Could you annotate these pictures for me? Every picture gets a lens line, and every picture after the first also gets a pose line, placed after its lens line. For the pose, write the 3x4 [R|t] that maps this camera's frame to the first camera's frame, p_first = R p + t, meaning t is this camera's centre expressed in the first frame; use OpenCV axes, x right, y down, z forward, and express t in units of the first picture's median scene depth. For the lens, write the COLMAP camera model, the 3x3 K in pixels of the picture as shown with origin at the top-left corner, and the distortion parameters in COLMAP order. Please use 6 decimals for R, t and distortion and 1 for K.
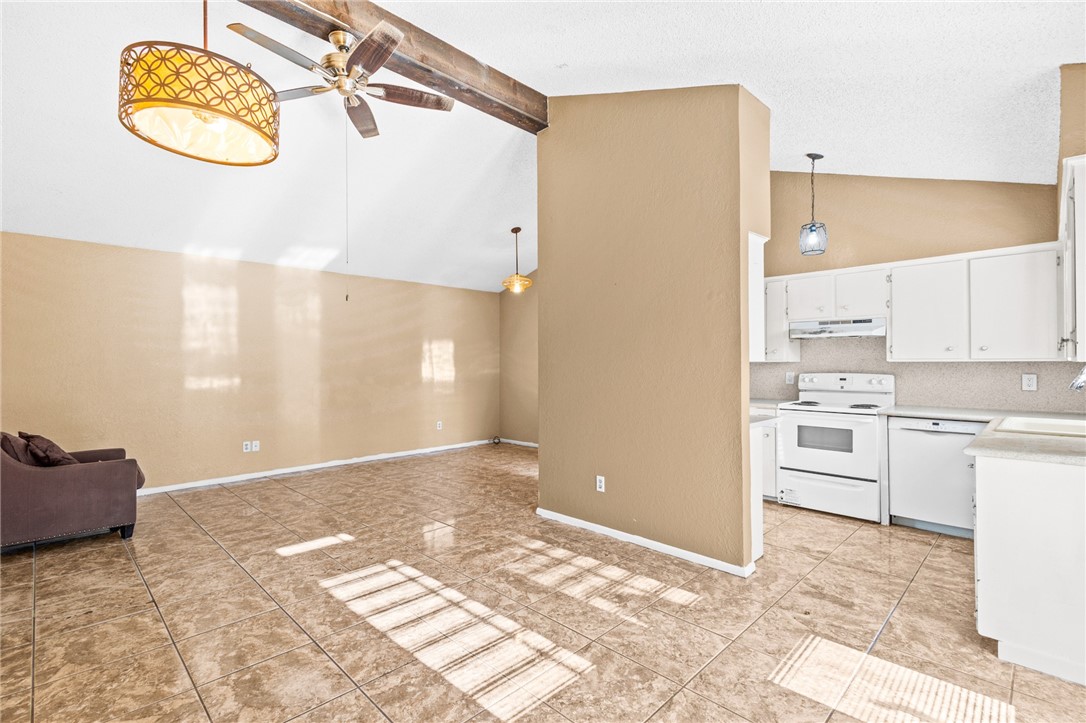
lens RADIAL K [[499.1, 0, 543.0], [0, 499.1, 361.5], [0, 0, 1]] dist [0.027502, -0.009459]
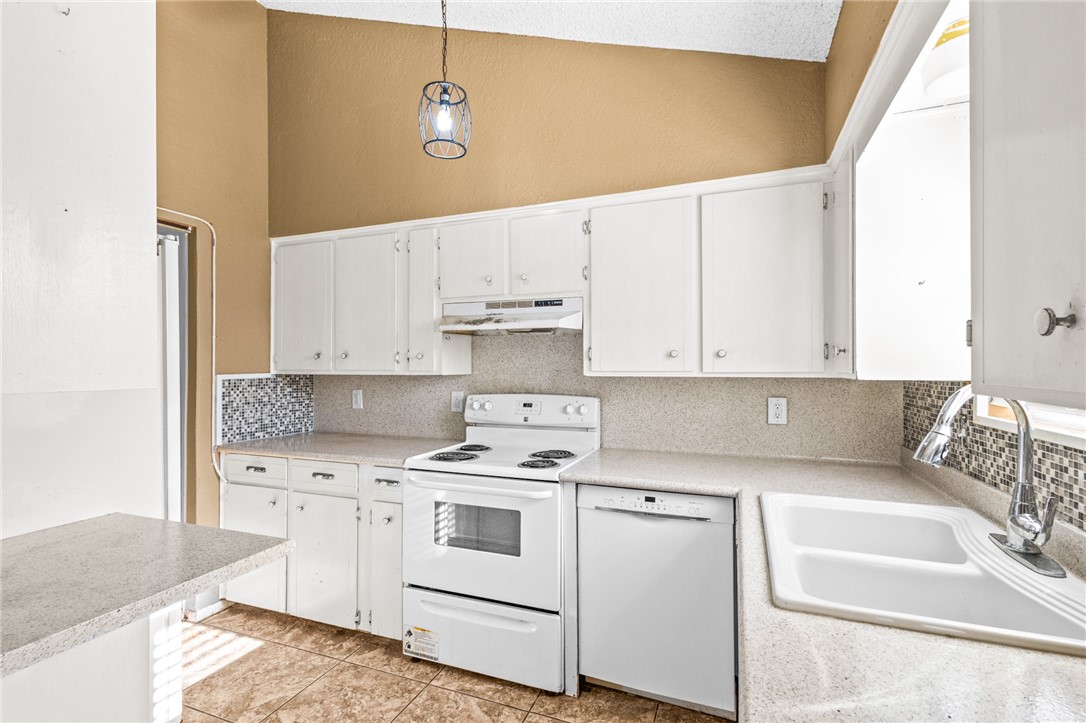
lens RADIAL K [[509.7, 0, 540.9], [0, 509.7, 362.7], [0, 0, 1]] dist [0.025864, -0.011277]
pose [[0.915873, 0.005030, 0.401436, 0.406479], [-0.003176, 0.999981, -0.005284, -0.011314], [-0.401455, 0.003565, 0.915872, 0.495962]]
